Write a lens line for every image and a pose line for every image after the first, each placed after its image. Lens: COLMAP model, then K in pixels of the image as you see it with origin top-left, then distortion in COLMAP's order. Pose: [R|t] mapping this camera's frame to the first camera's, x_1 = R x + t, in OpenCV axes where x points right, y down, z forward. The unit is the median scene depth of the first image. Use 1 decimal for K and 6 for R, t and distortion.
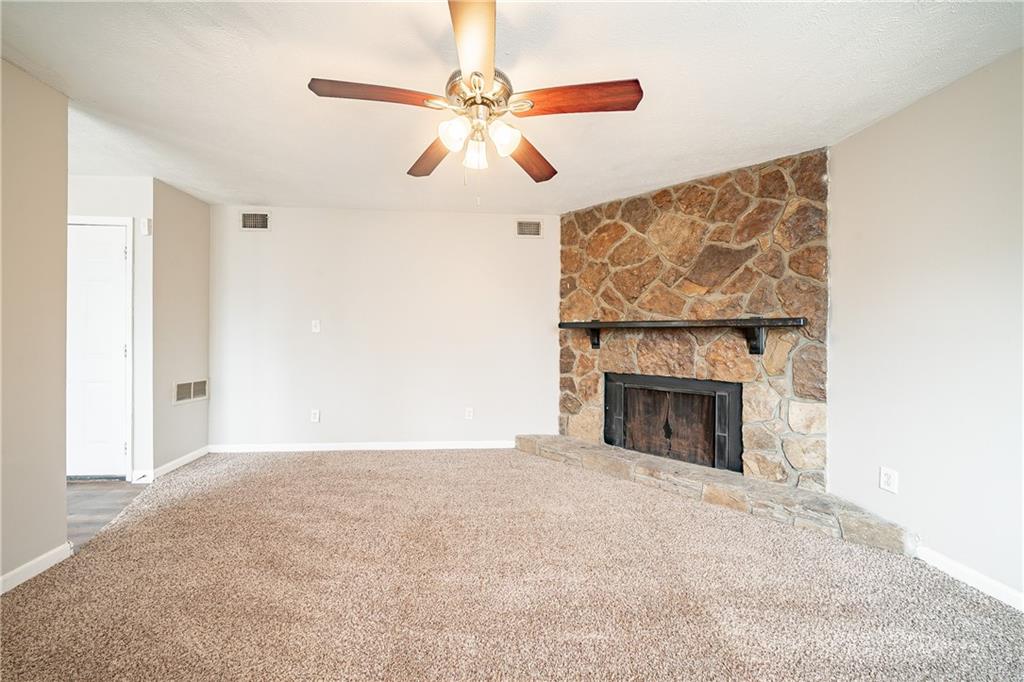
lens RADIAL K [[341.5, 0, 512.7], [0, 341.5, 333.3], [0, 0, 1]] dist [-0.000250, -0.000046]
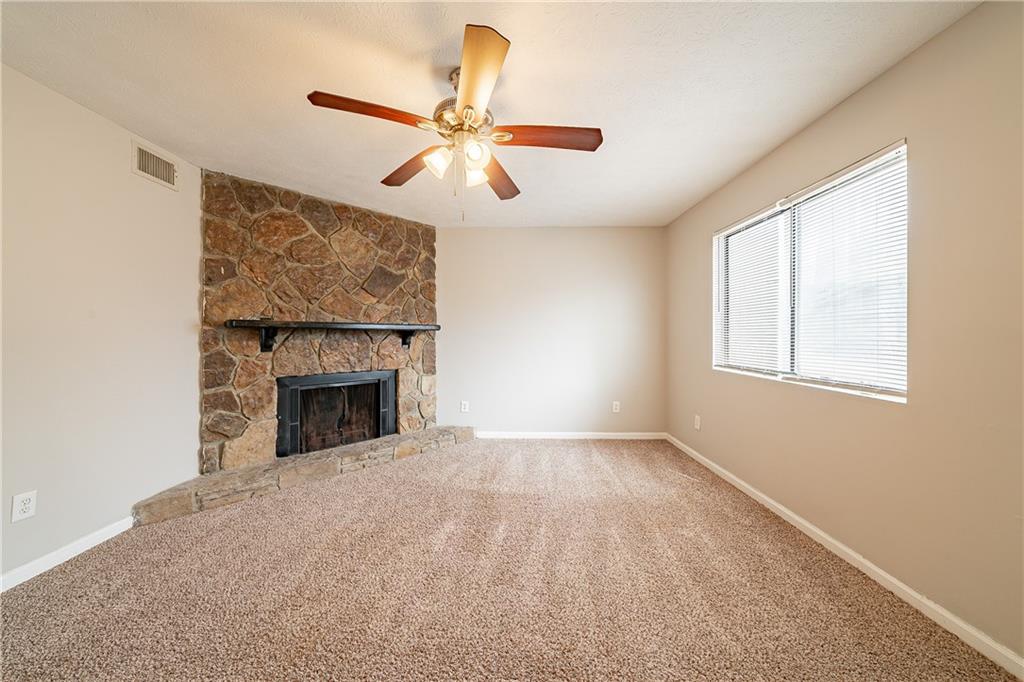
lens RADIAL K [[348.3, 0, 477.6], [0, 348.3, 333.1], [0, 0, 1]] dist [0.000862, 0.000056]
pose [[0.161052, 0.004962, 0.986934, -0.571723], [-0.002491, 0.999986, -0.004621, 0.001105], [-0.986943, -0.001715, 0.161062, 0.362380]]
